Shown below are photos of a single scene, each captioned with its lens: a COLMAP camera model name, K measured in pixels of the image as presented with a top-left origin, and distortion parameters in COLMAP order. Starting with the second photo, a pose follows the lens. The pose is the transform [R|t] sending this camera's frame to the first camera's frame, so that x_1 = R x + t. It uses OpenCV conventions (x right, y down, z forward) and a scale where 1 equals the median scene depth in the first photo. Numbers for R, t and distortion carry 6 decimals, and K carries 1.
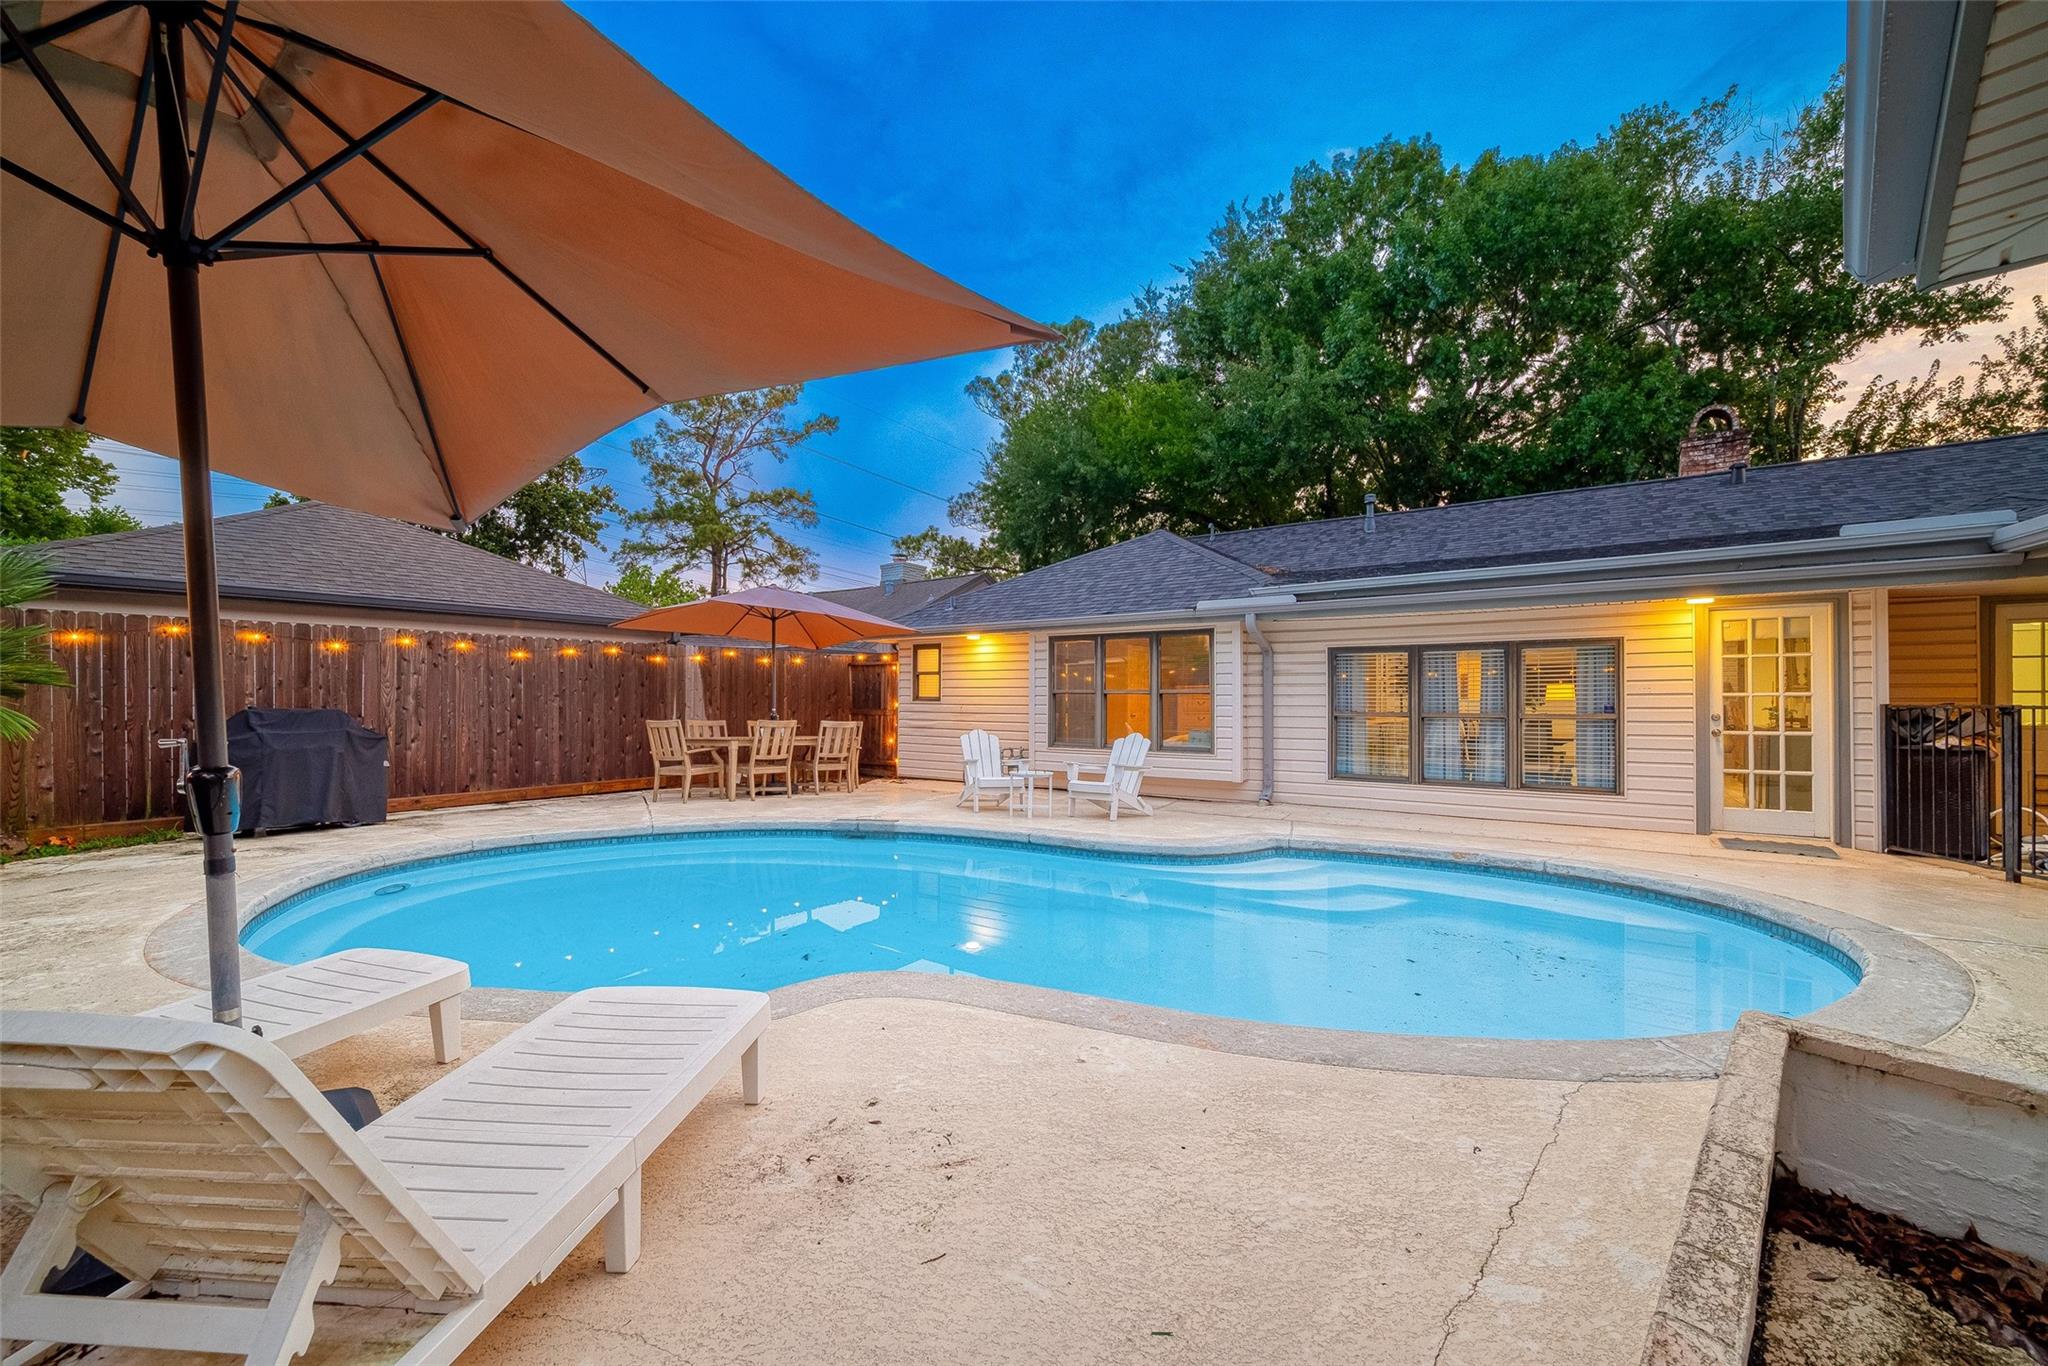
lens RADIAL K [[829.0, 0, 1049.4], [0, 829.0, 692.1], [0, 0, 1]] dist [0.000498, 0.000045]
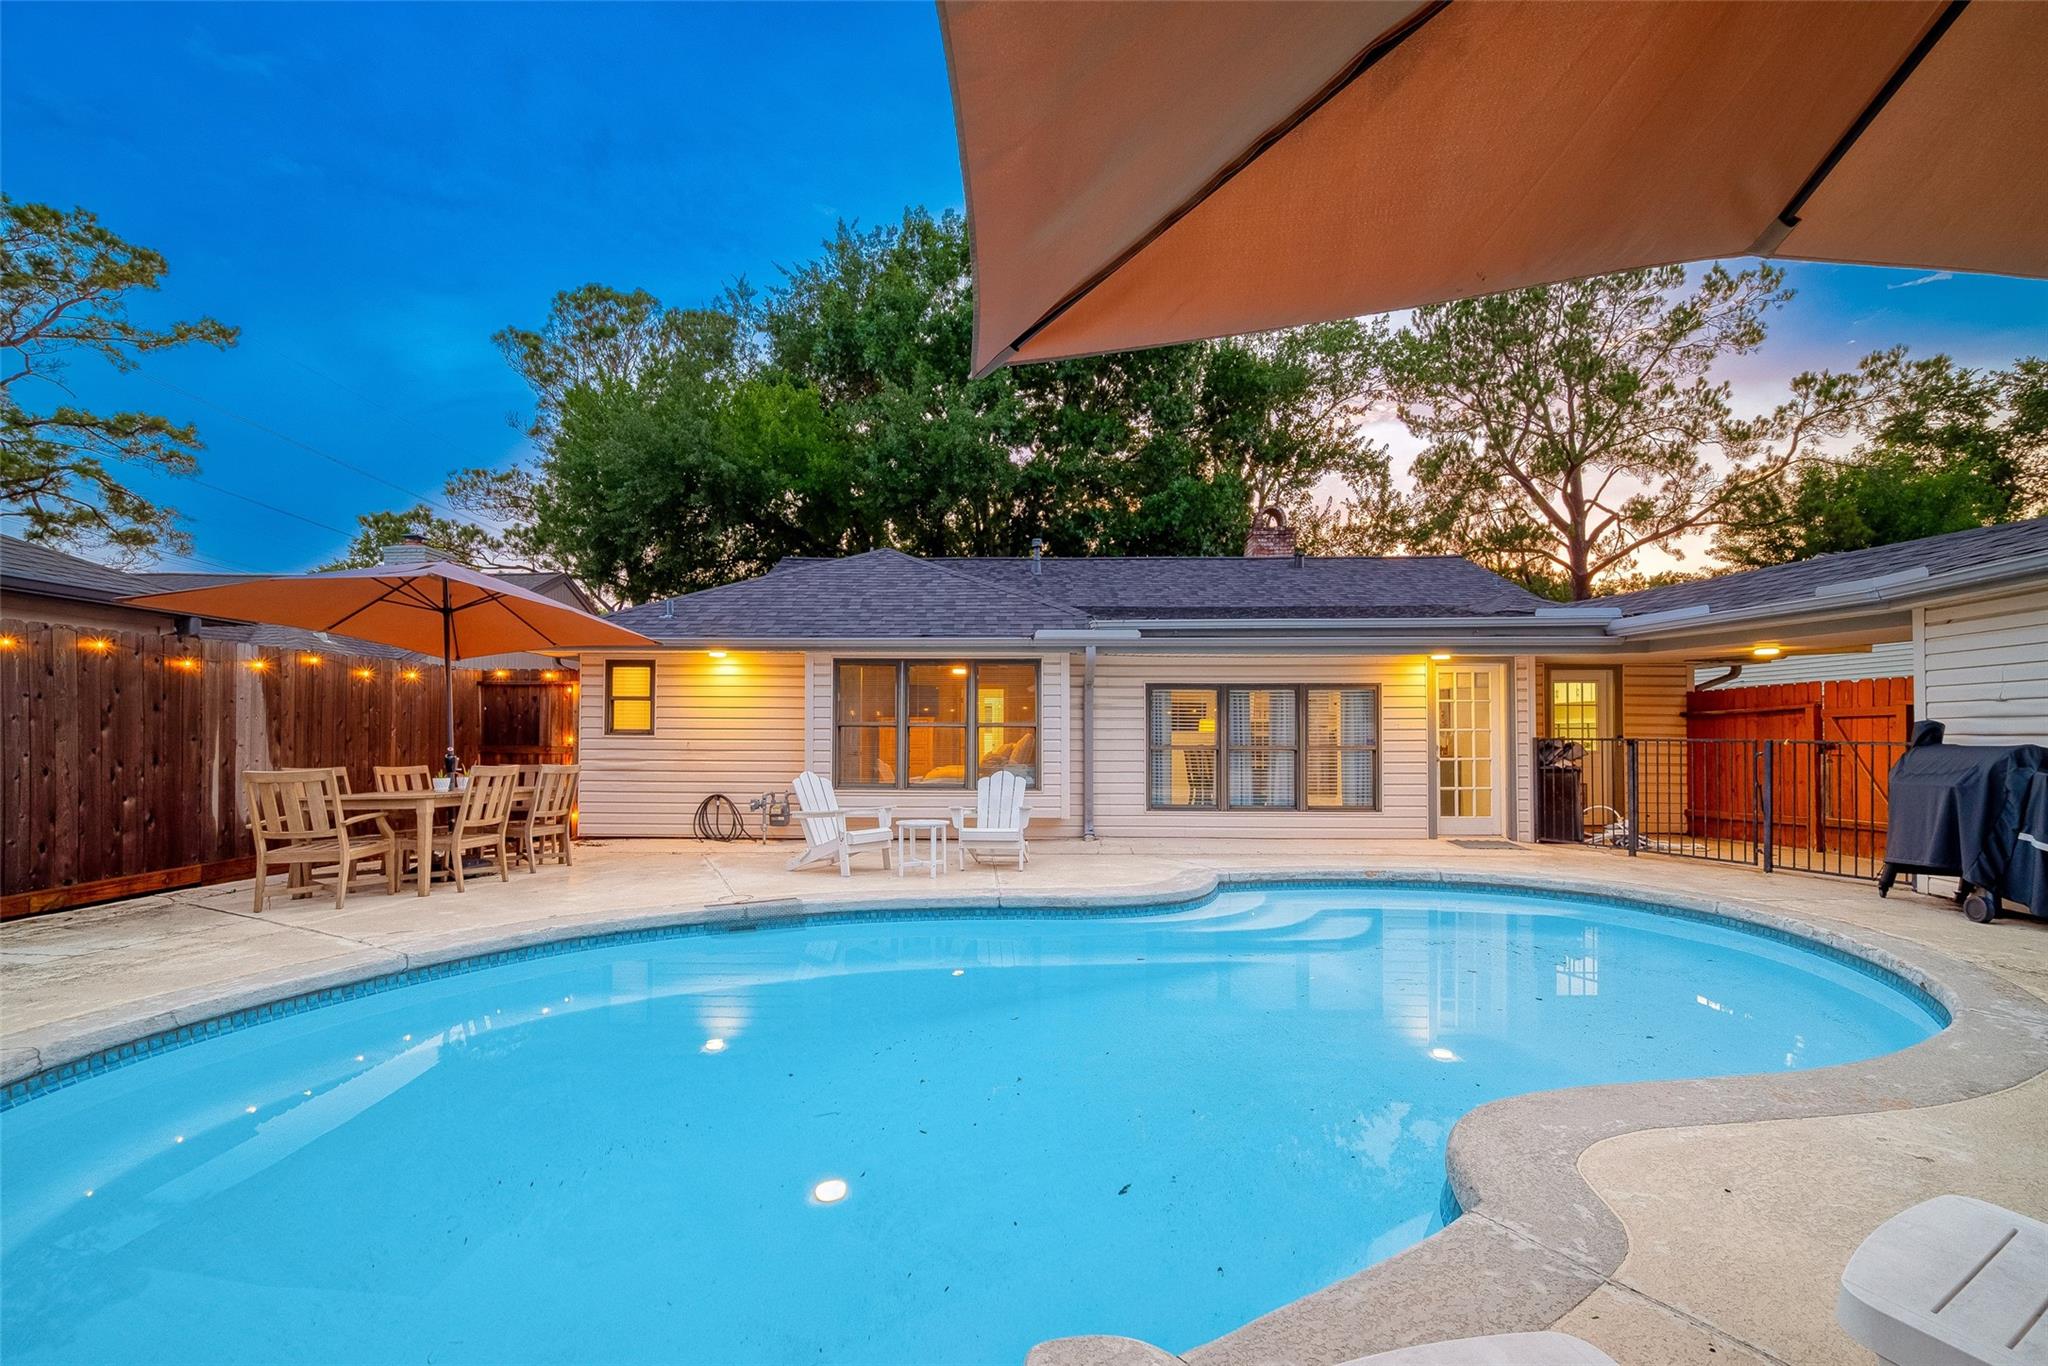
lens RADIAL K [[820.0, 0, 1015.7], [0, 820.0, 718.7], [0, 0, 1]] dist [0.000682, 0.000321]
pose [[0.832972, 0.008991, 0.553242, -0.351327], [-0.006220, 0.999957, -0.006885, -0.001414], [-0.553280, 0.002294, 0.832992, 0.229941]]
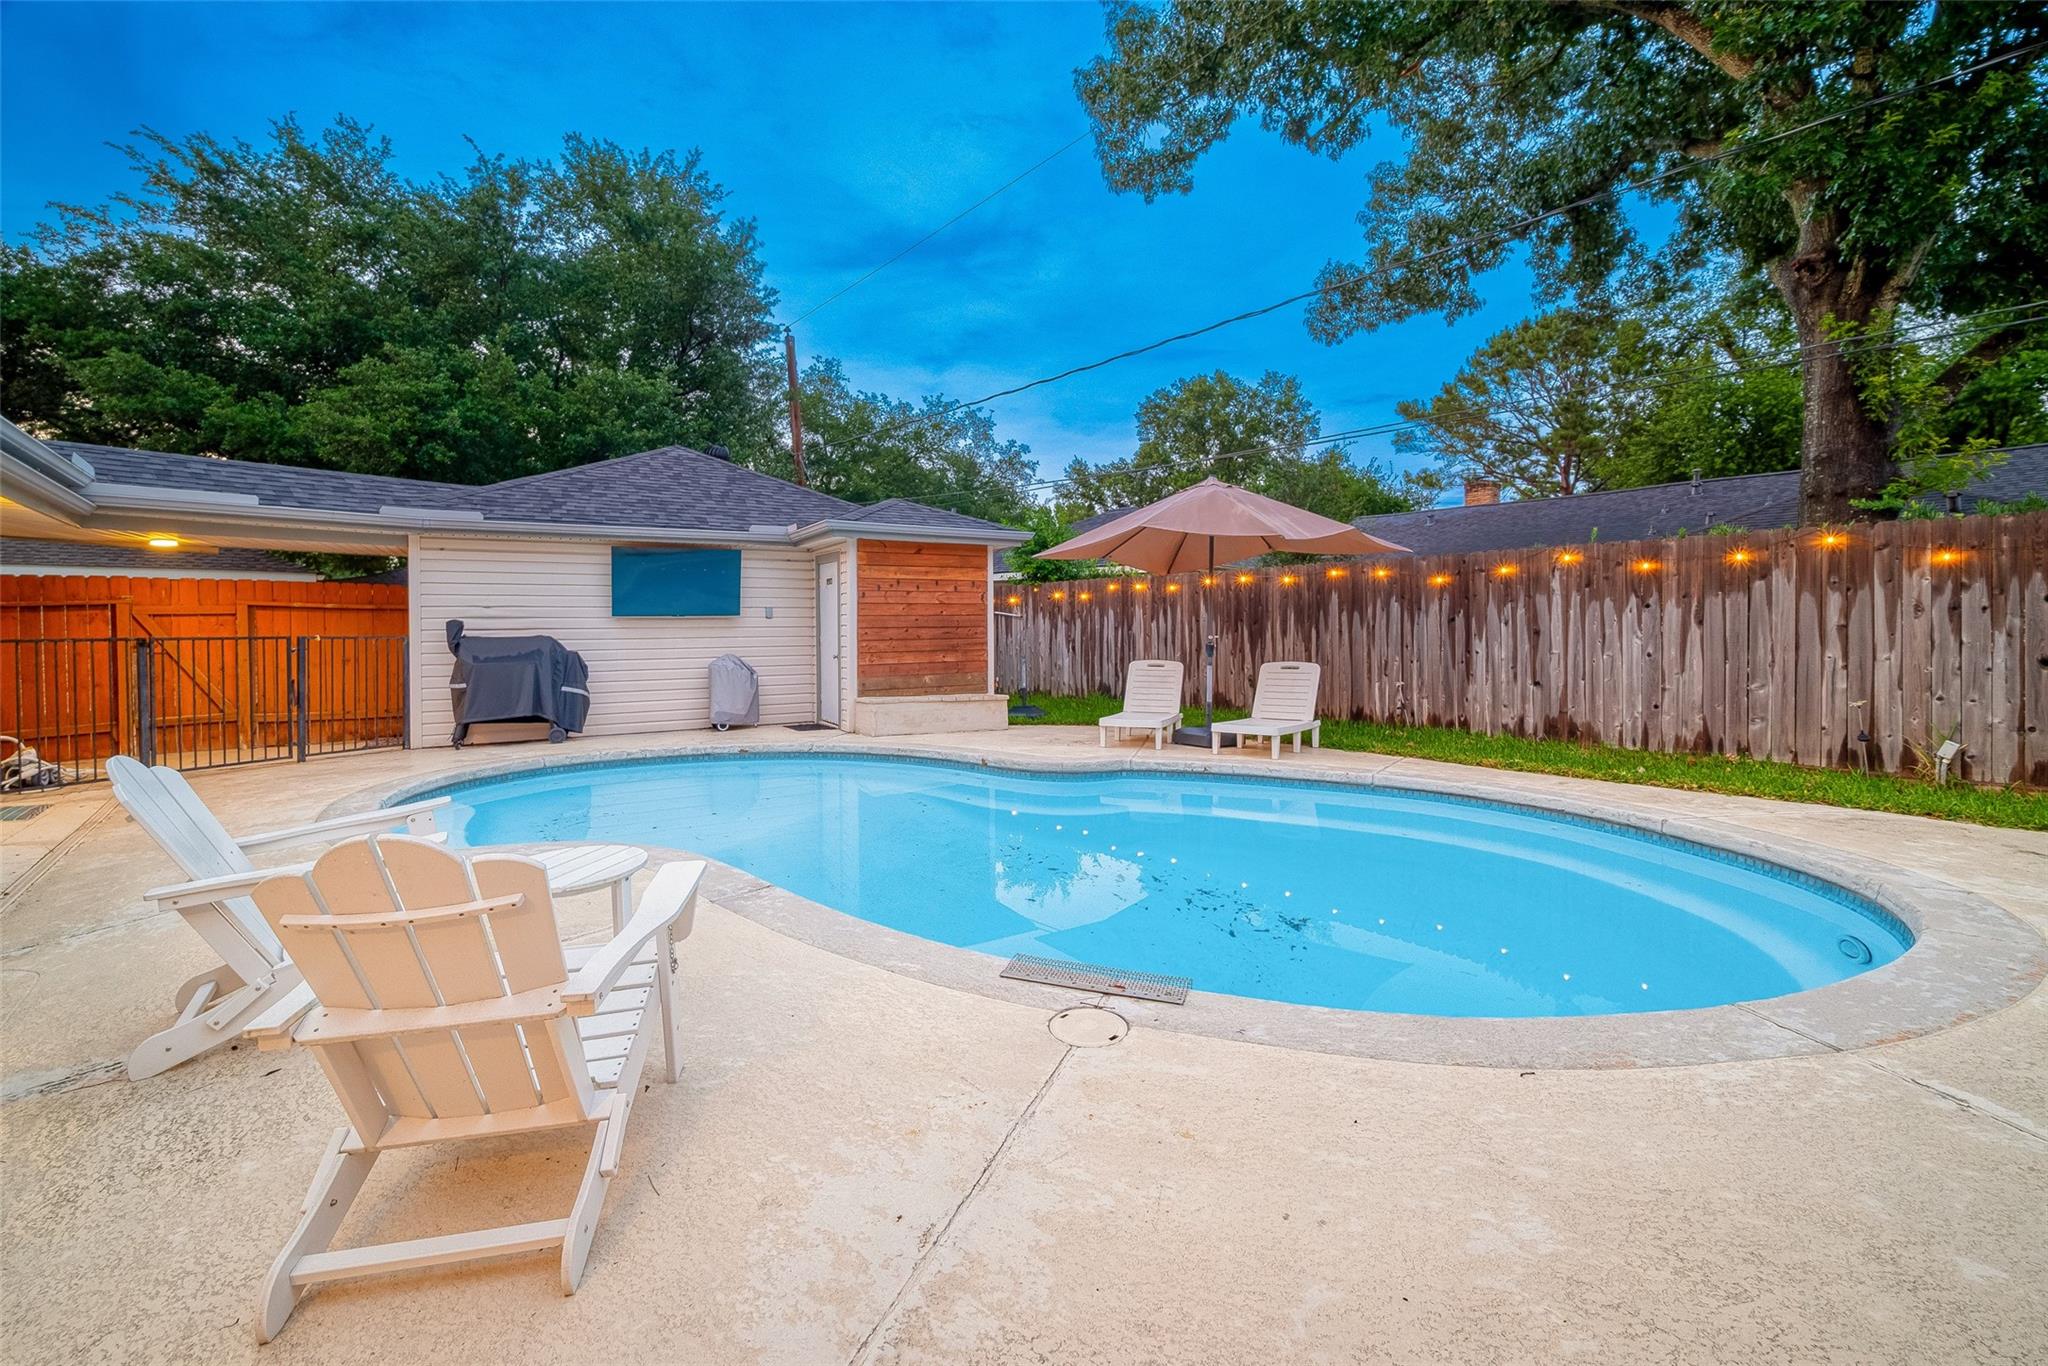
lens RADIAL K [[829.6, 0, 1007.4], [0, 829.6, 637.5], [0, 0, 1]] dist [-0.001874, -0.000160]
pose [[-0.964476, 0.002353, 0.264161, -0.228573], [0.003672, 0.999983, 0.004501, 0.009386], [-0.264146, 0.005311, -0.964468, 1.100656]]
